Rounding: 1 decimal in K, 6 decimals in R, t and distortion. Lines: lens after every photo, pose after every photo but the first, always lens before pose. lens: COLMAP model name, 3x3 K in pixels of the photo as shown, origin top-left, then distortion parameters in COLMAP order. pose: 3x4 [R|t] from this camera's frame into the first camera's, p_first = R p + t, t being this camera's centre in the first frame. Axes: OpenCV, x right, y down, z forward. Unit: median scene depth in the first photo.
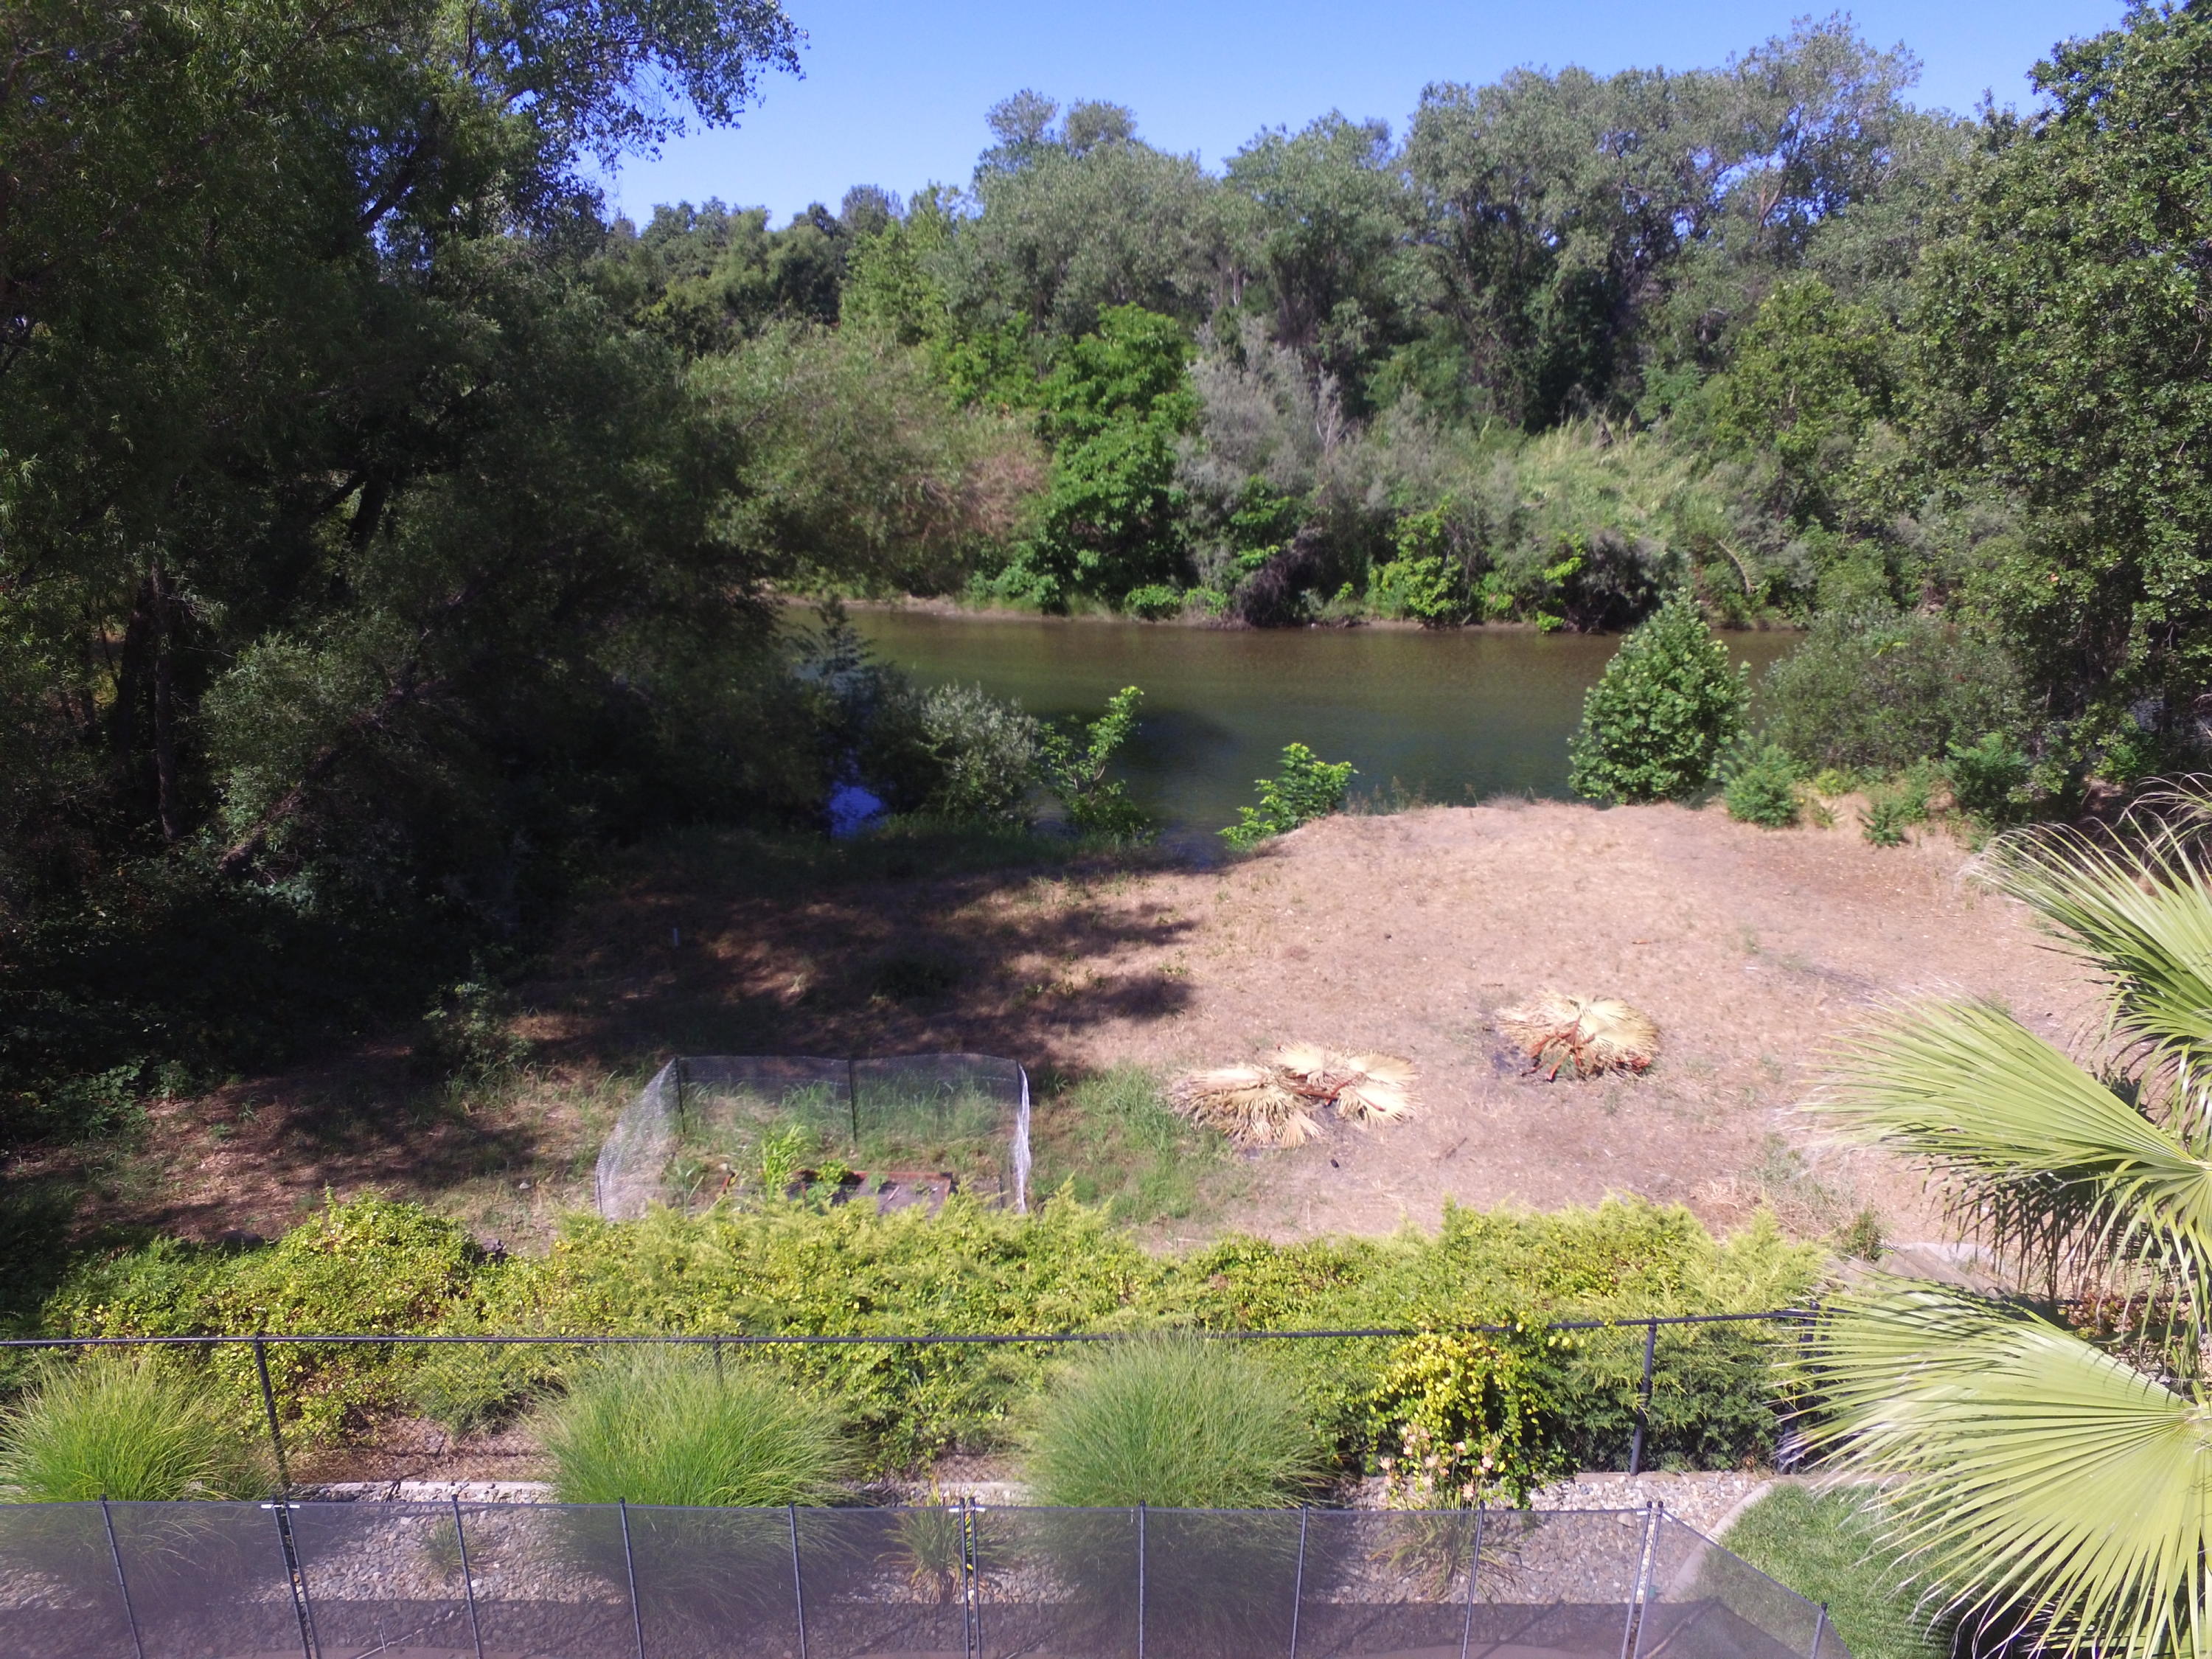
lens RADIAL K [[1502.9, 0, 1106.0], [0, 1502.9, 829.5], [0, 0, 1]] dist [-0.111386, 0.098870]
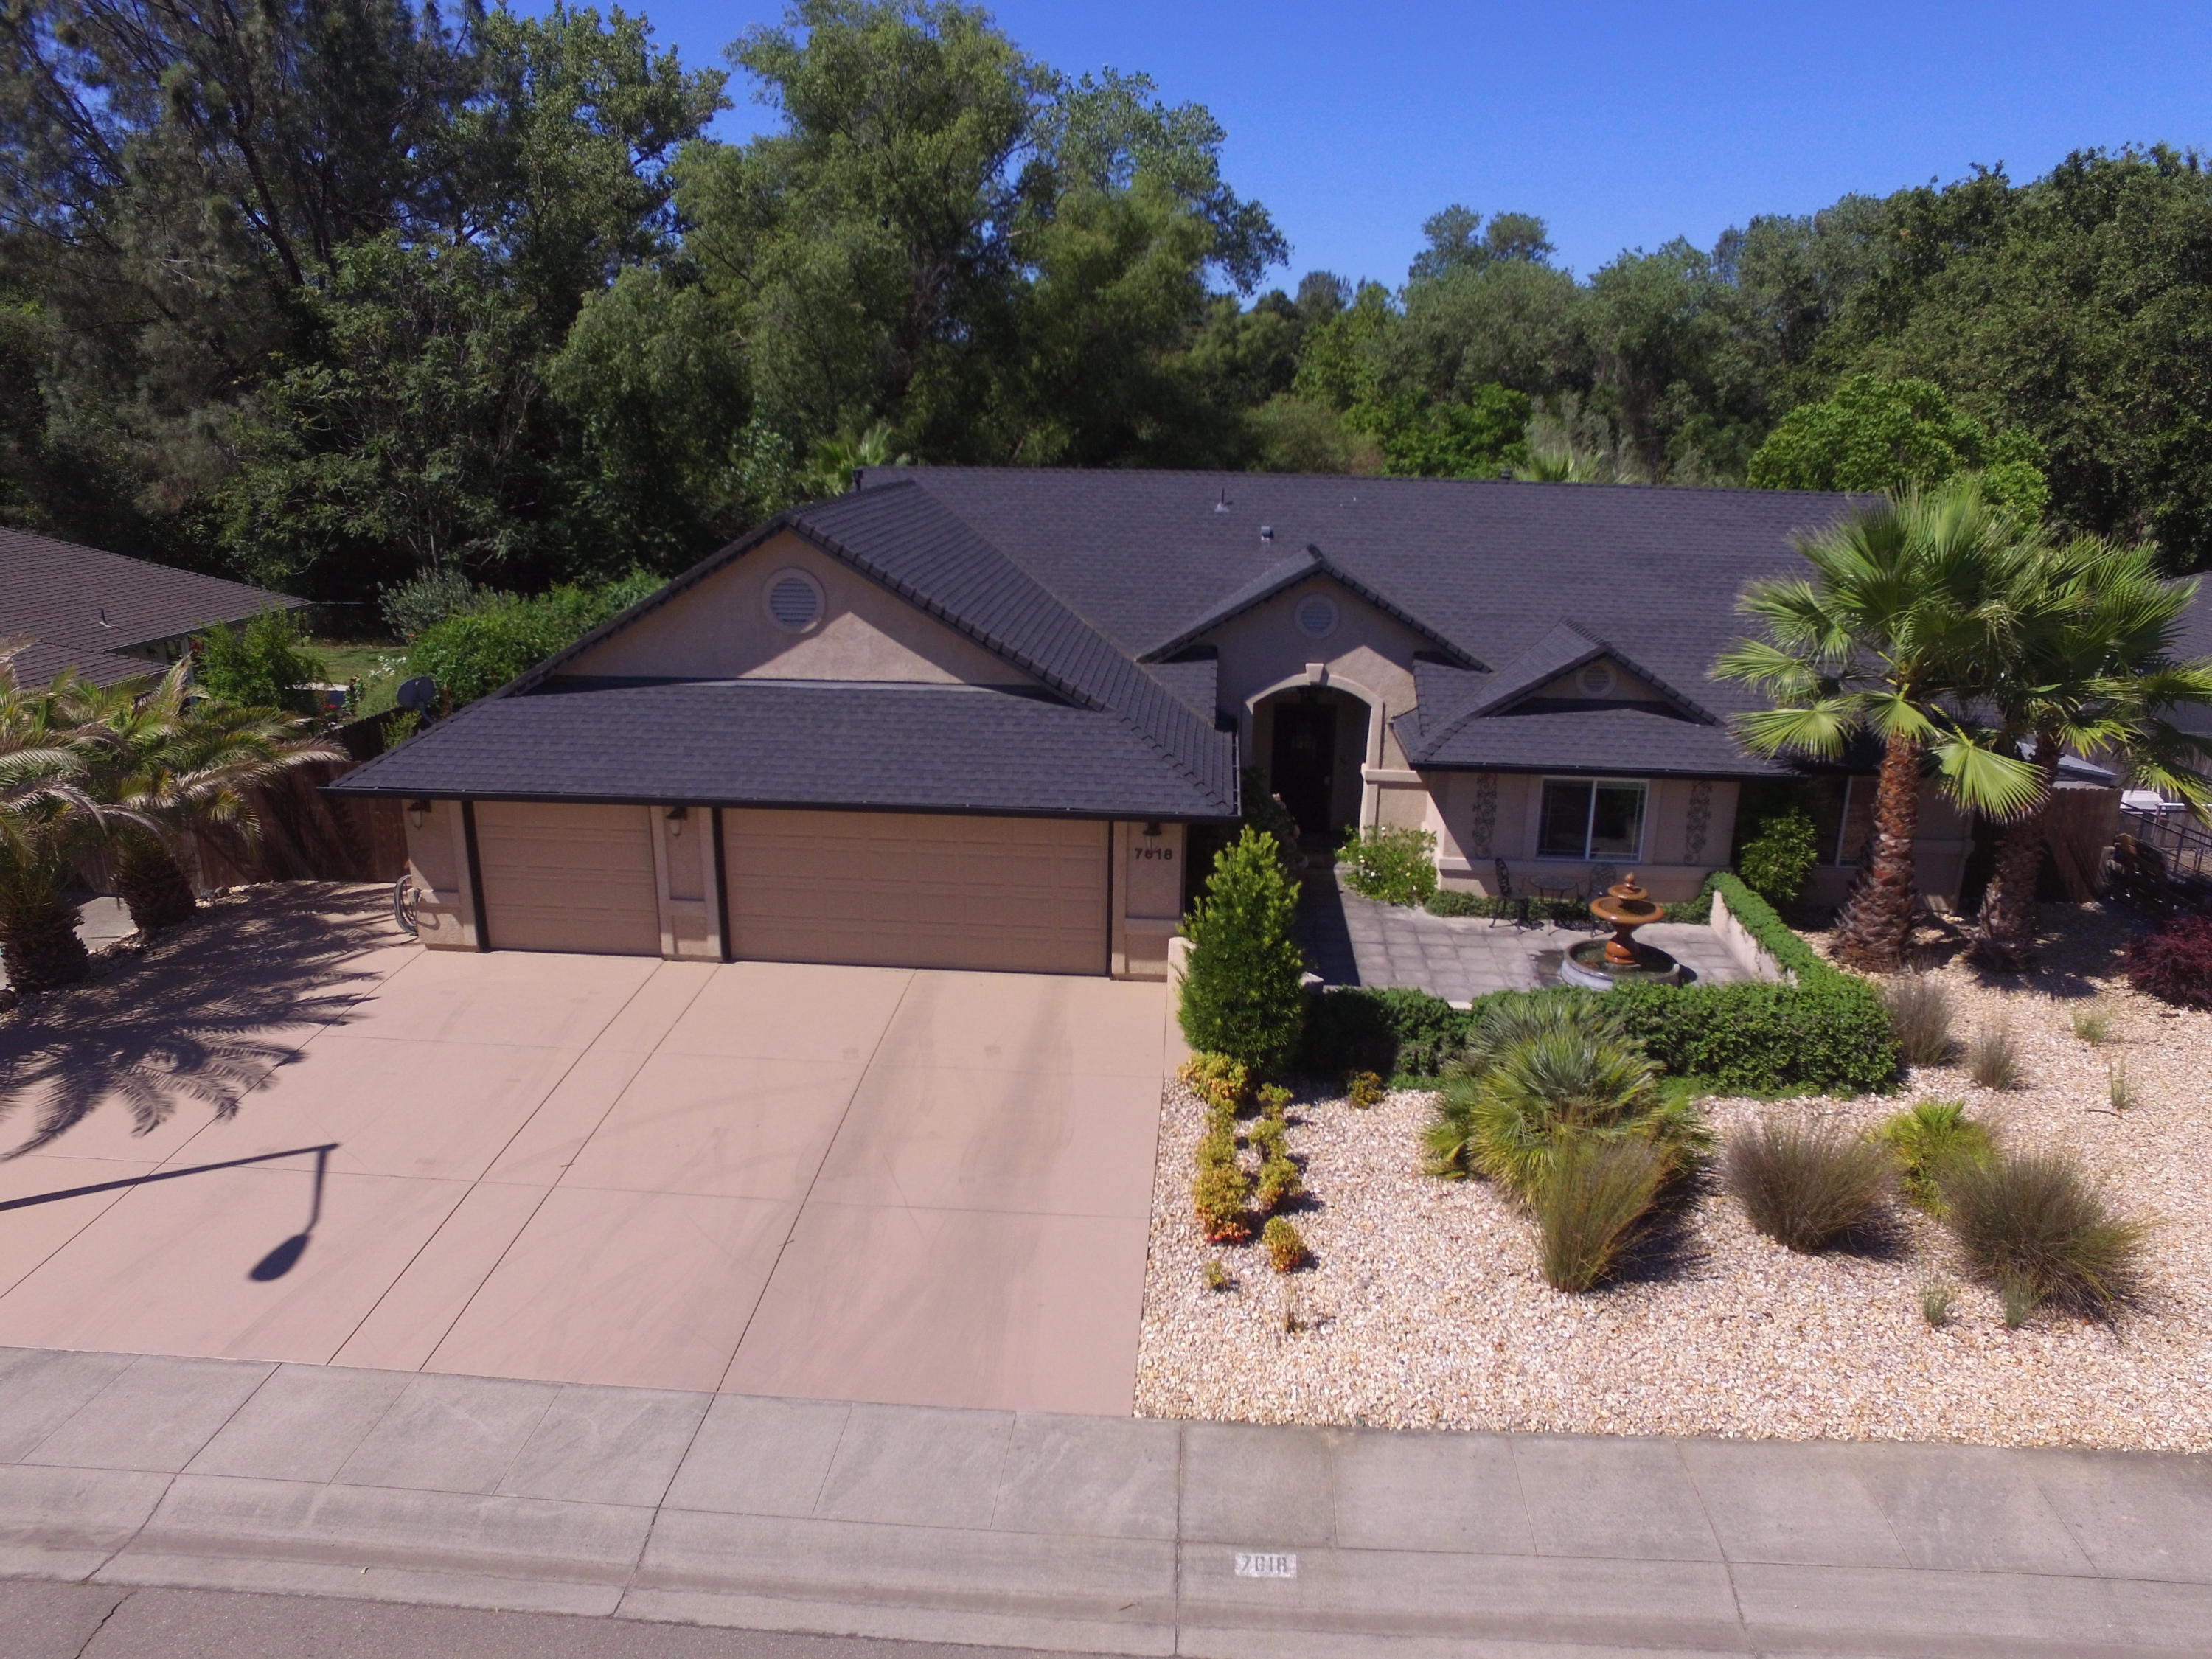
lens RADIAL K [[1502.9, 0, 1106.0], [0, 1502.9, 829.5], [0, 0, 1]] dist [-0.111386, 0.098870]
pose [[0.960127, 0.085964, -0.266019, 0.055312], [-0.096677, 0.994938, -0.027417, 0.116599], [0.262315, 0.052041, 0.963578, -0.351333]]
